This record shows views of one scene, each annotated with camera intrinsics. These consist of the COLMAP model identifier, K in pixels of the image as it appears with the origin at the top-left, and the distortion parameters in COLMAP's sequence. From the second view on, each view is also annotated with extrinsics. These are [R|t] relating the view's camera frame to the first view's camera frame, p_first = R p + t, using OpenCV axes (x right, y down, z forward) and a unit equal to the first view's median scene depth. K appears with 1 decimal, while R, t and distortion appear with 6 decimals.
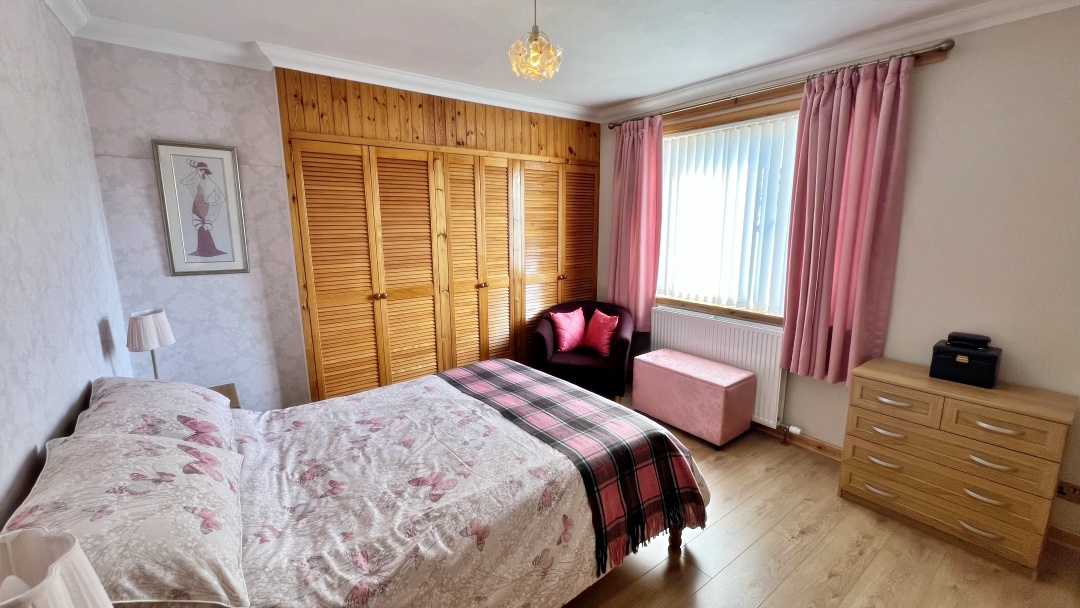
lens RADIAL K [[431.3, 0, 535.9], [0, 431.3, 300.8], [0, 0, 1]] dist [-0.000890, -0.000362]
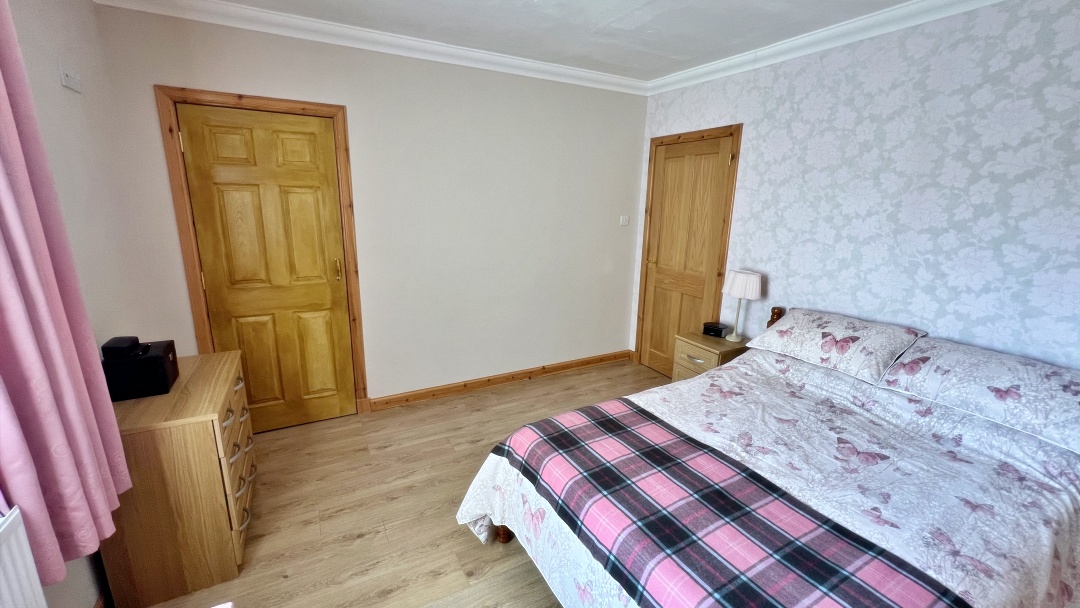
lens RADIAL K [[431.3, 0, 536.4], [0, 431.3, 306.4], [0, 0, 1]] dist [-0.000890, -0.000362]
pose [[-0.989420, -0.047897, 0.136947, 0.166303], [0.012131, 0.913314, 0.407076, -0.364548], [-0.144573, 0.404431, -0.903069, 1.948065]]
